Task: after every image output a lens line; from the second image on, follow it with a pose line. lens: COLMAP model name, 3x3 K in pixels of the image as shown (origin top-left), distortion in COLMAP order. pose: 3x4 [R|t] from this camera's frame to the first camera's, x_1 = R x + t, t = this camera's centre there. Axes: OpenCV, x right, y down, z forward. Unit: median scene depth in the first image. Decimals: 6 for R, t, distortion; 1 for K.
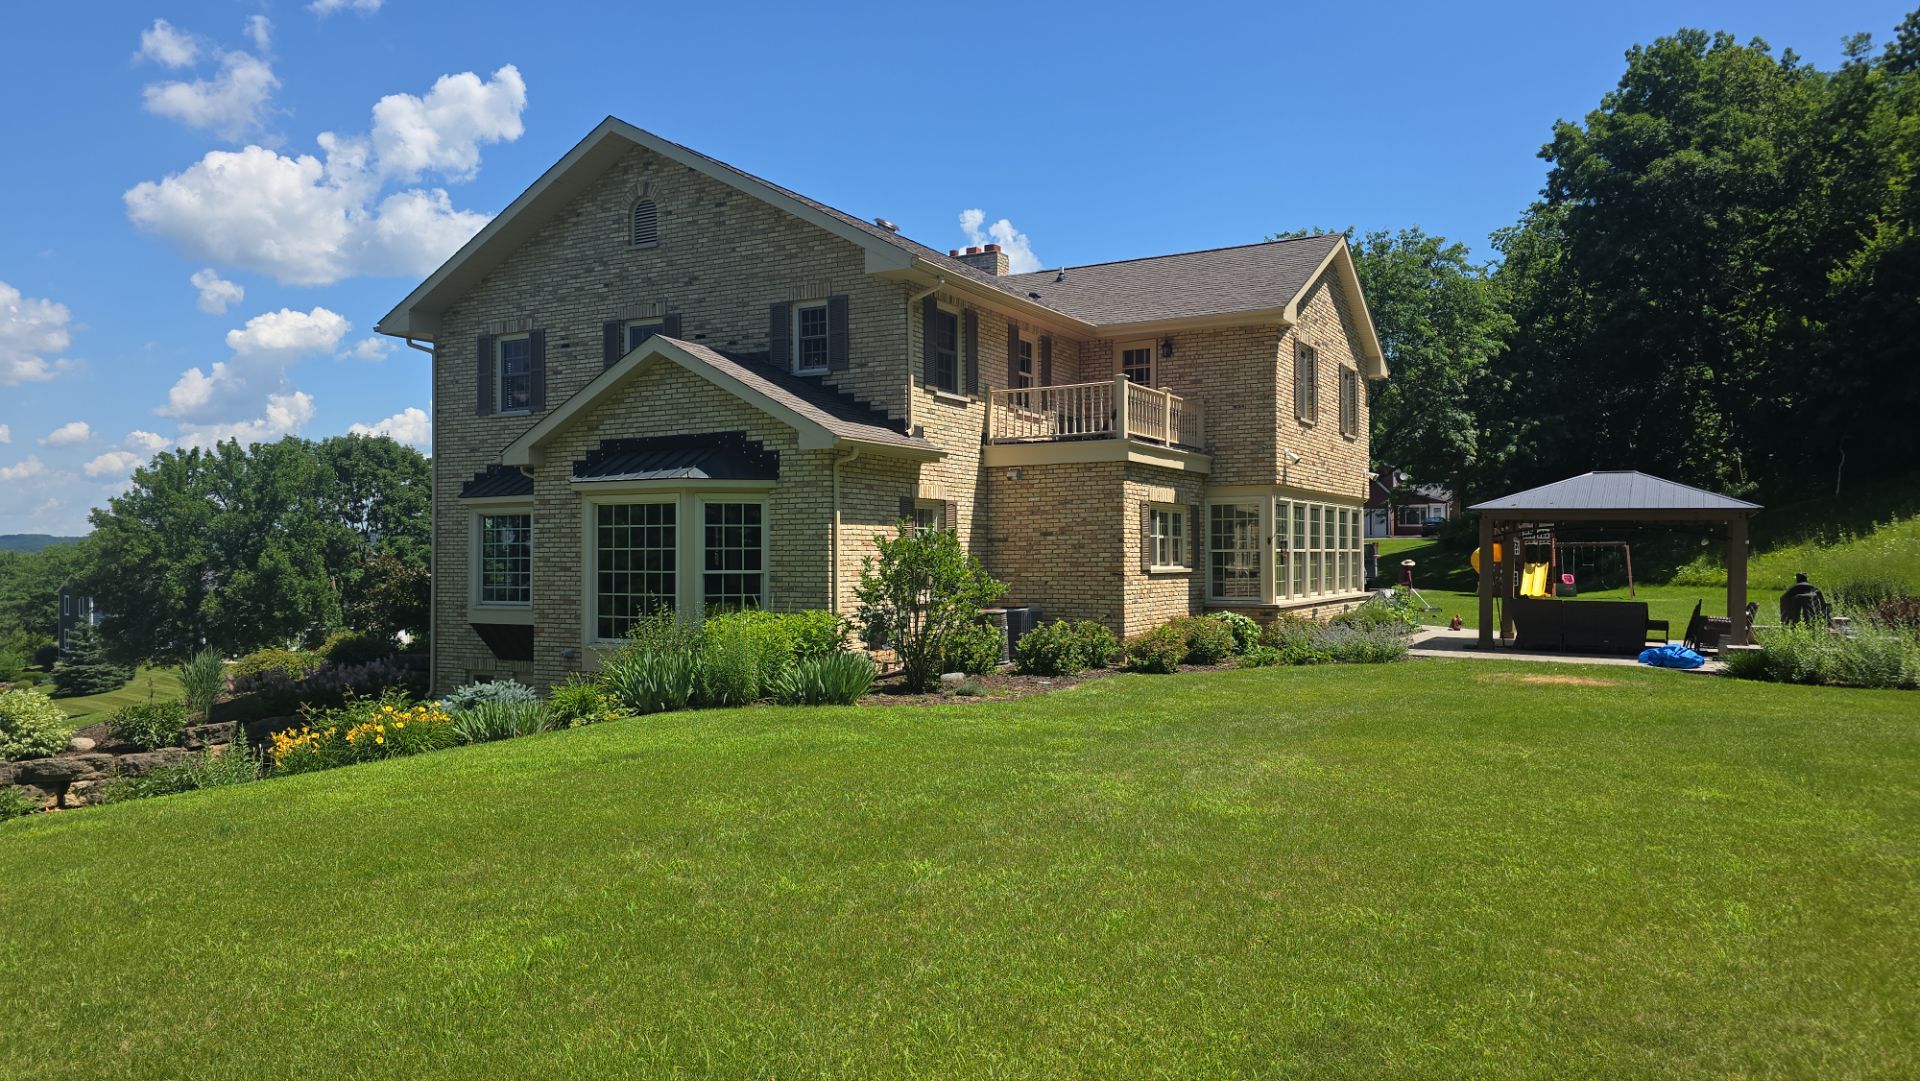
lens RADIAL K [[1277.6, 0, 960.0], [0, 1277.6, 540.5], [0, 0, 1]] dist [0.052790, -0.034020]
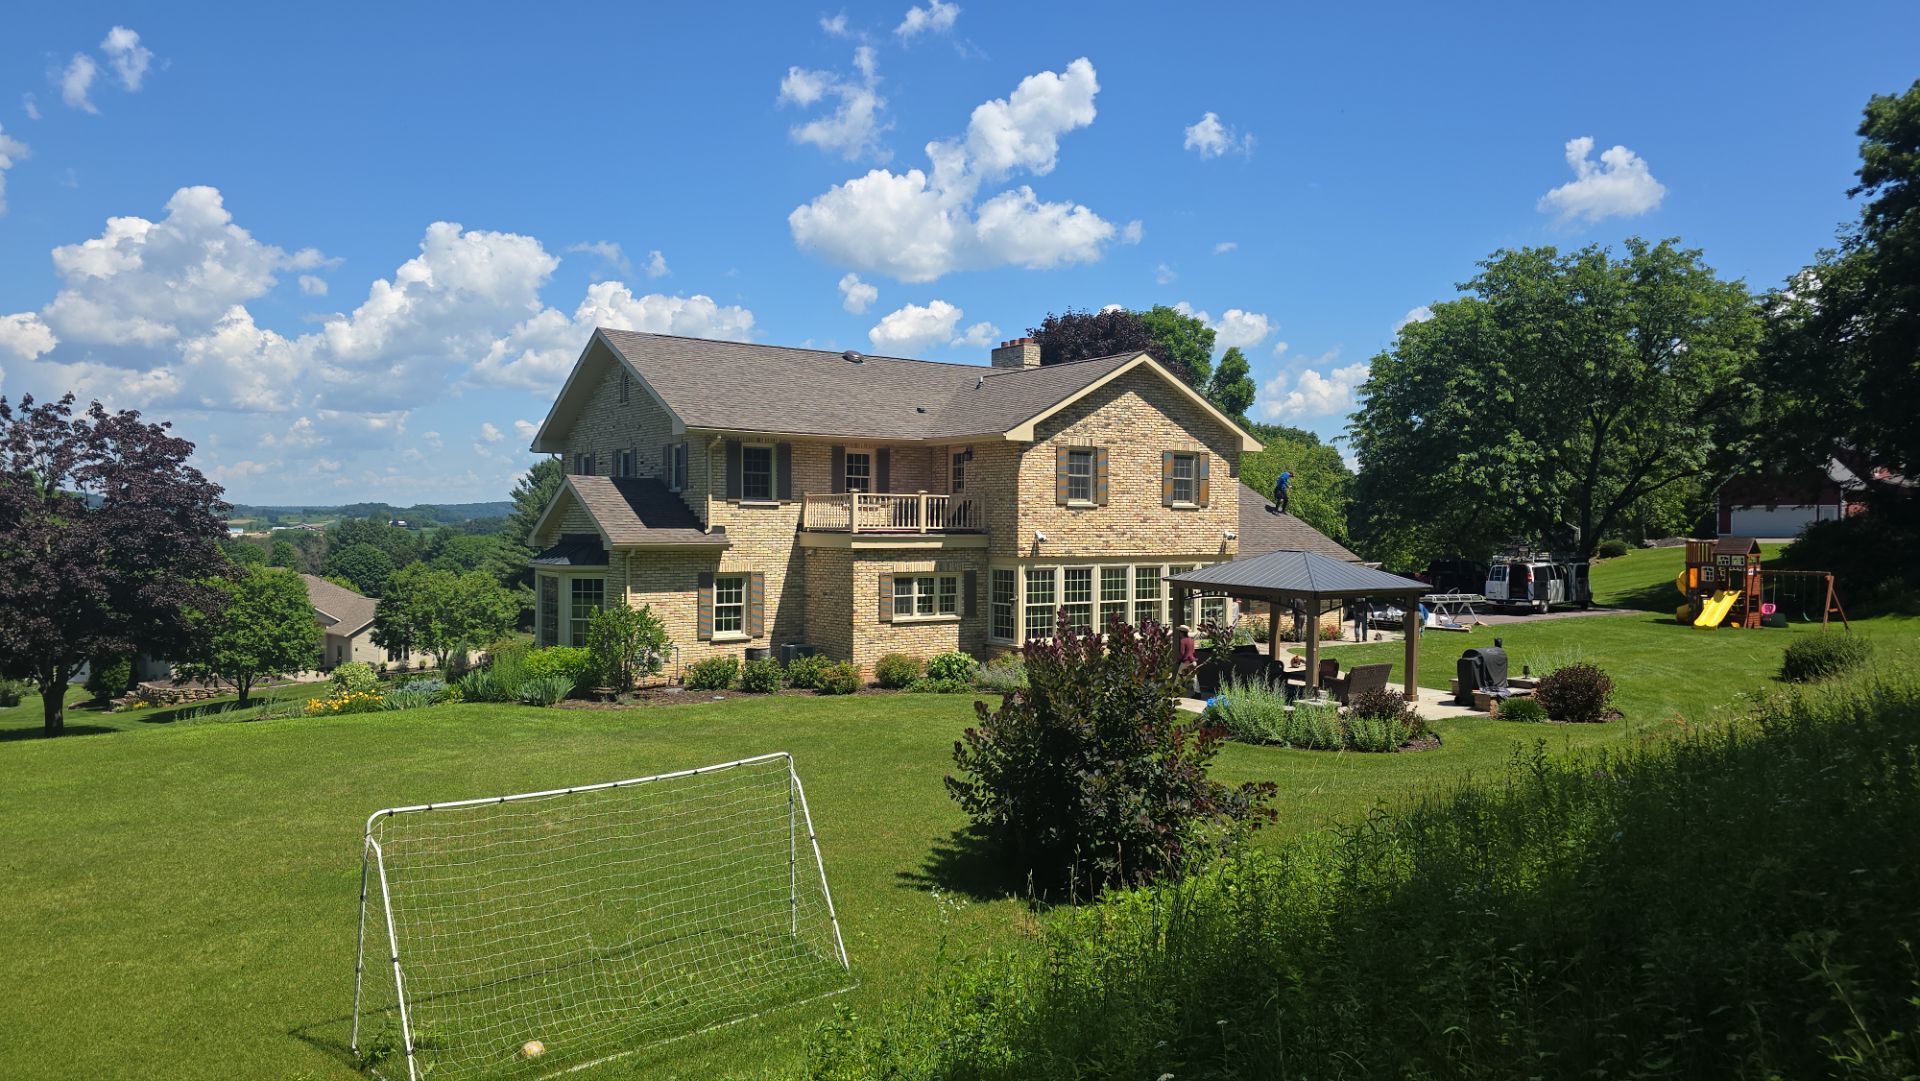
lens RADIAL K [[1277.6, 0, 960.0], [0, 1277.6, 540.5], [0, 0, 1]] dist [0.052790, -0.034020]
pose [[0.911170, 0.012001, -0.411855, 0.810630], [-0.003137, 0.999749, 0.022191, -0.099322], [0.412018, -0.018928, 0.910979, -0.281503]]
